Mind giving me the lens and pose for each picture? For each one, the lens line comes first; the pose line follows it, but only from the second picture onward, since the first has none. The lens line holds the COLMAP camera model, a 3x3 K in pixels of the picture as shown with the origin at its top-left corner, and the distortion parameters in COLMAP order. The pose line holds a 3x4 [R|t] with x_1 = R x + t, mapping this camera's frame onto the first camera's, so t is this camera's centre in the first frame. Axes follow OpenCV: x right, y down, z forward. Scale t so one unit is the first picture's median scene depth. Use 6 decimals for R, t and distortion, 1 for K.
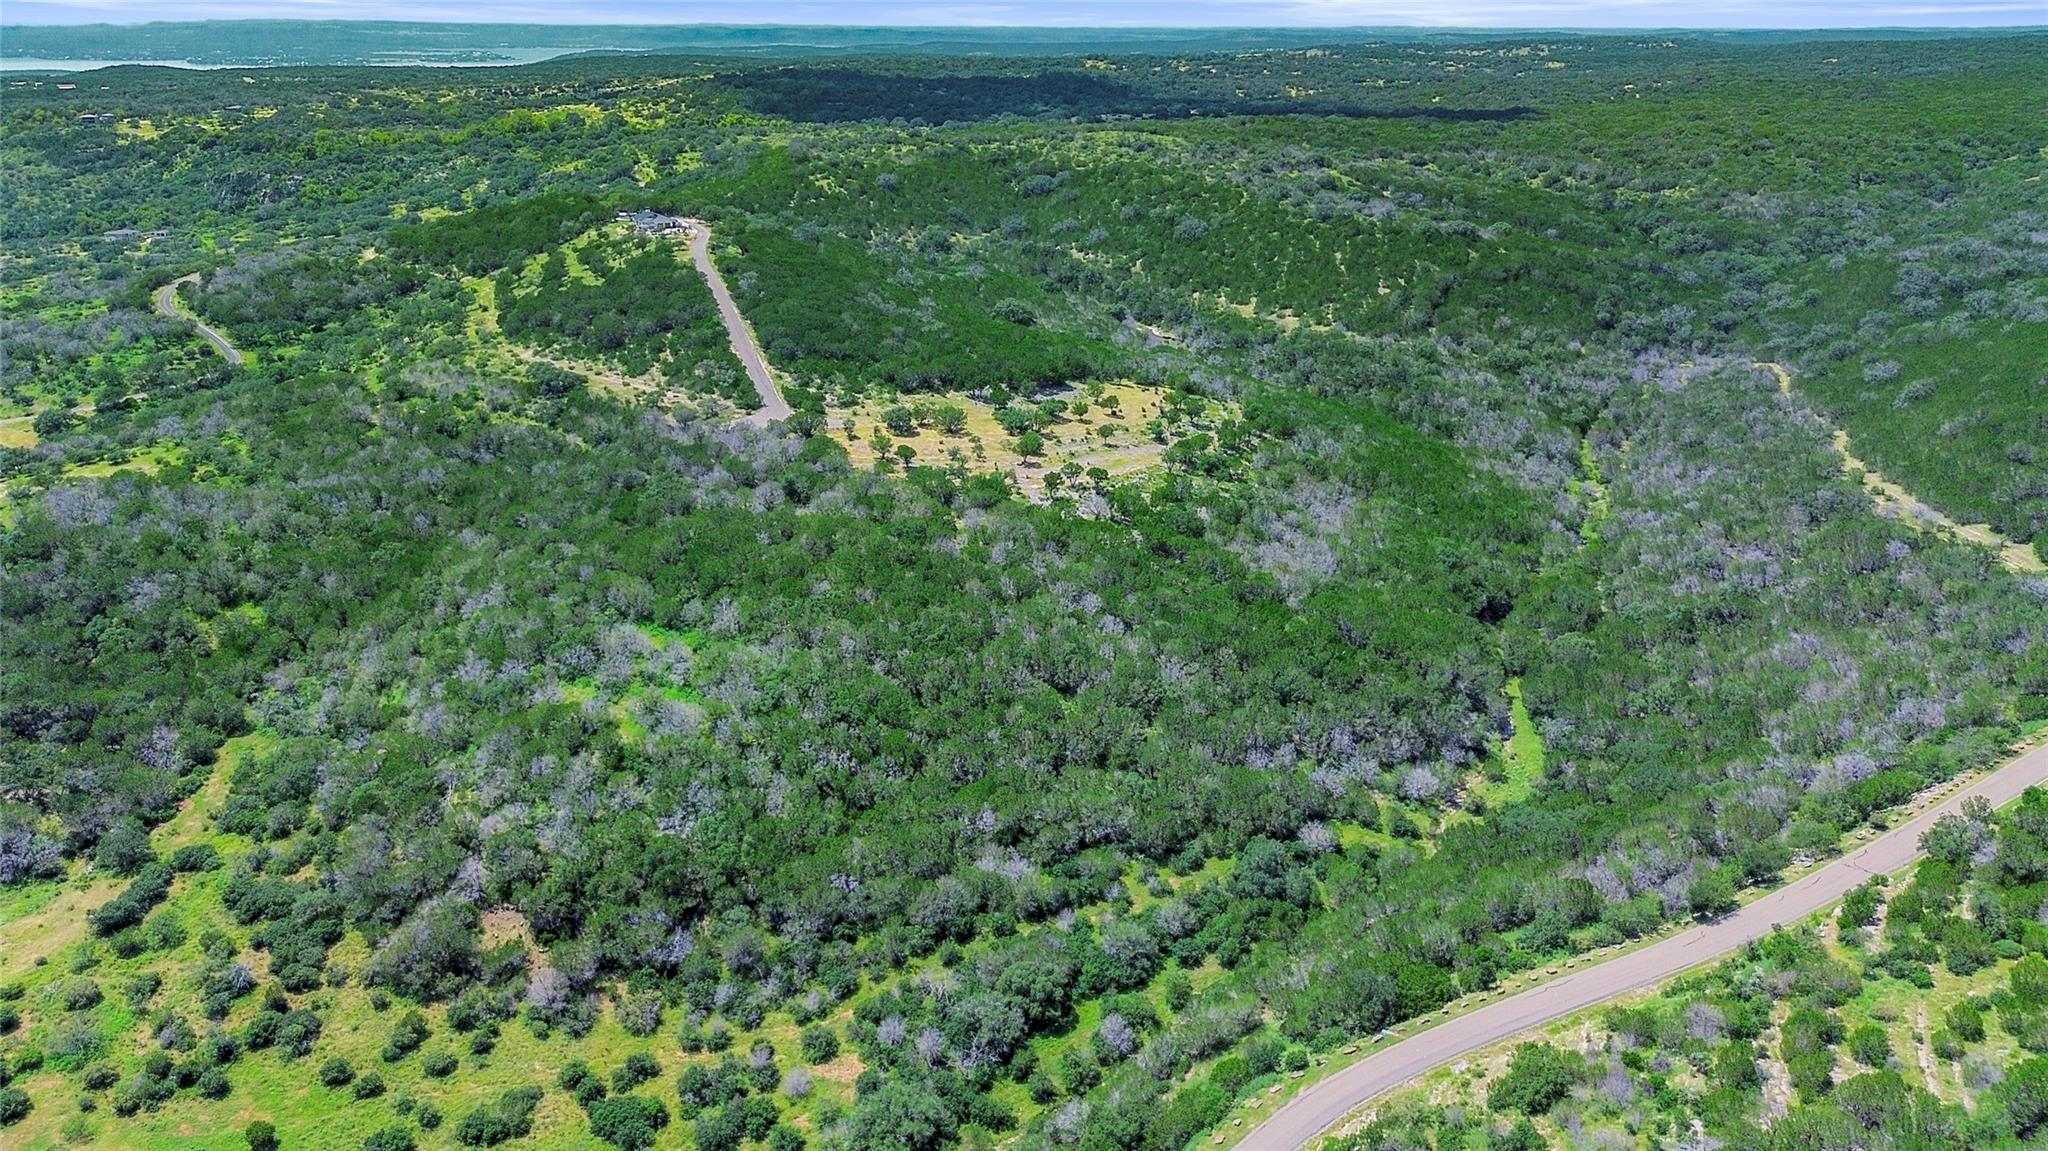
lens RADIAL K [[1475.7, 0, 1024.0], [0, 1475.7, 575.5], [0, 0, 1]] dist [0.068340, -0.066901]
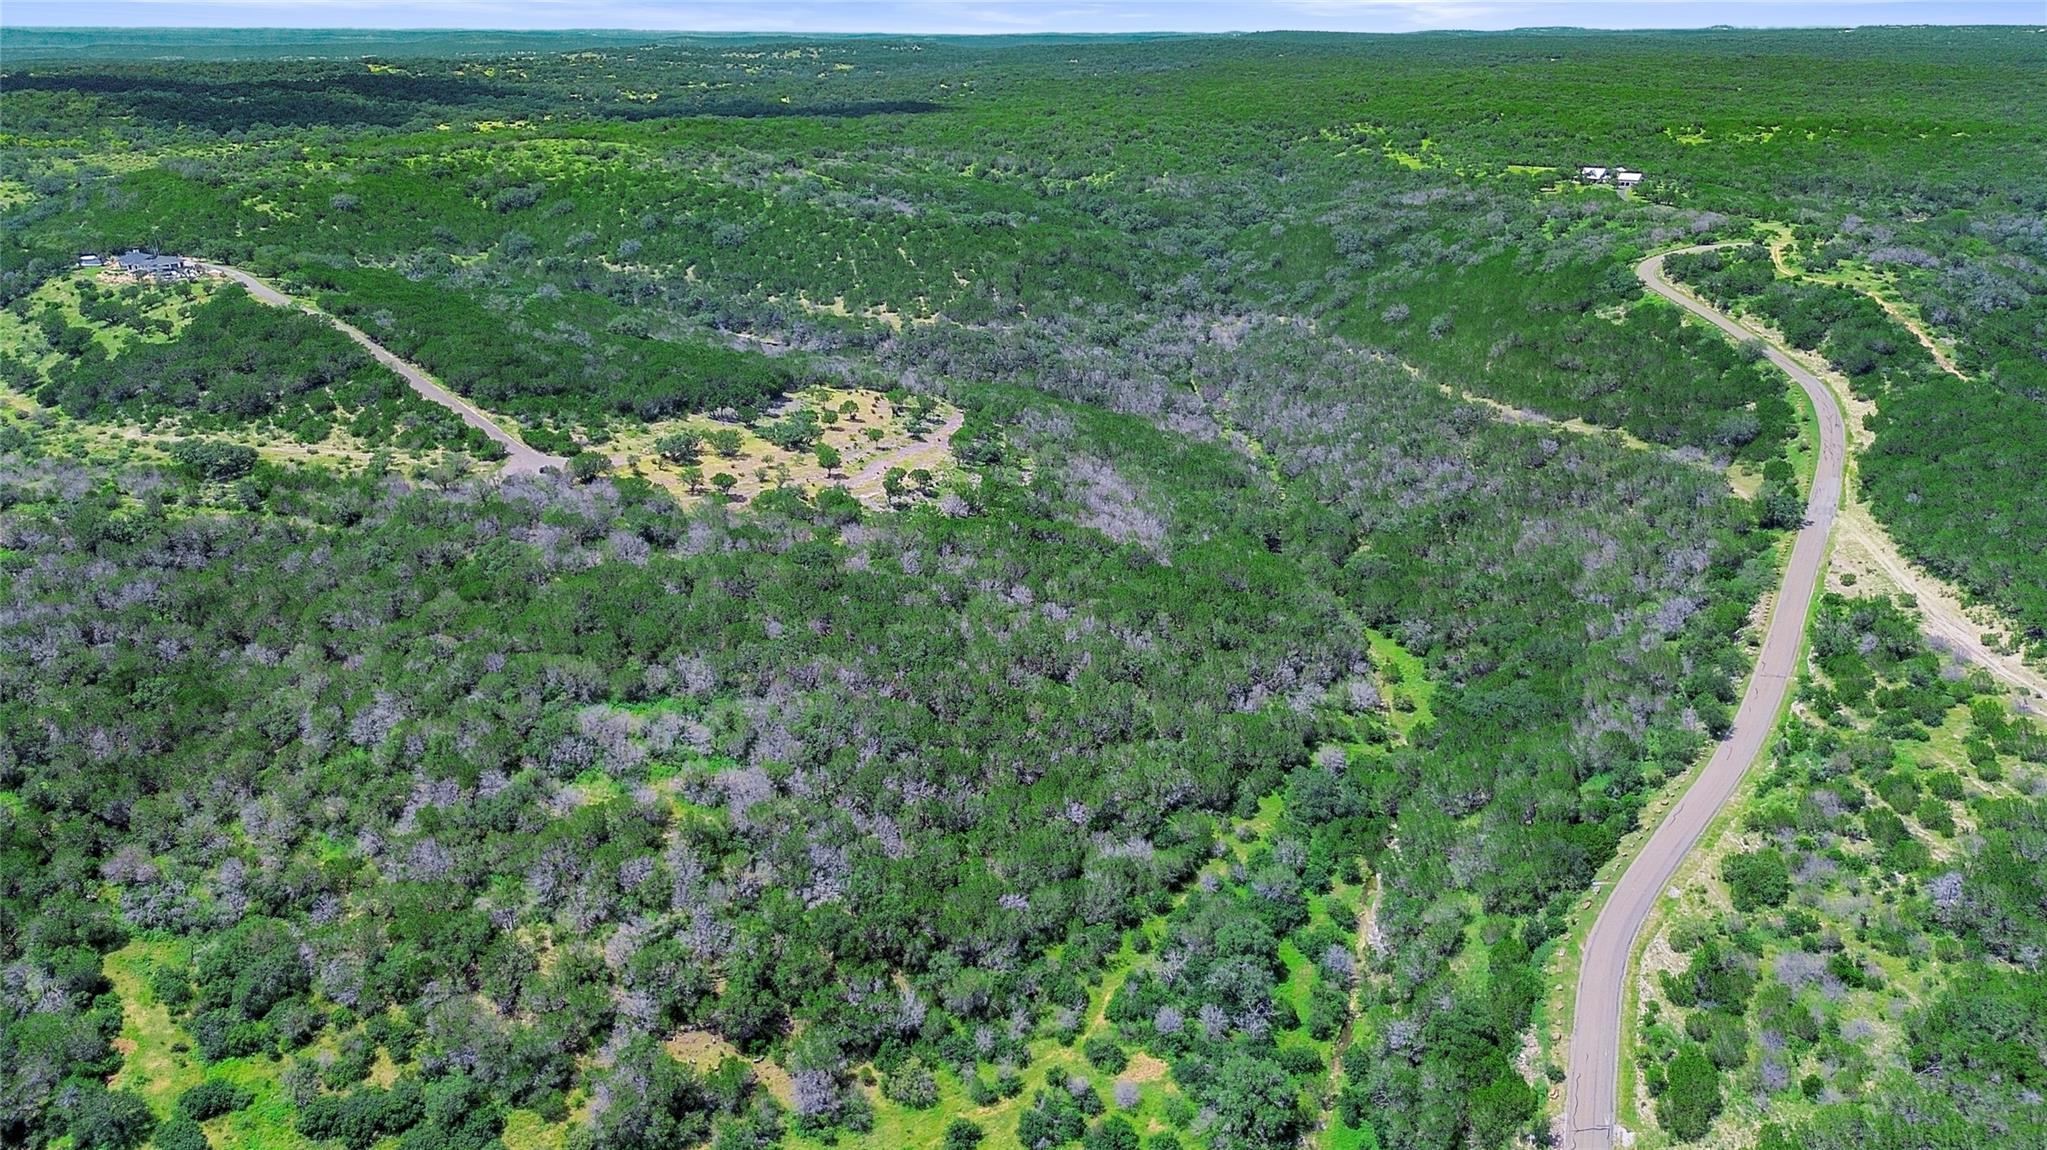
lens RADIAL K [[1475.0, 0, 1023.5], [0, 1475.0, 575.0], [0, 0, 1]] dist [0.068340, -0.066901]
pose [[0.883293, -0.166022, 0.438442, -0.305733], [0.166902, 0.985285, 0.036848, -0.024617], [-0.438108, 0.040629, 0.898004, 0.066483]]
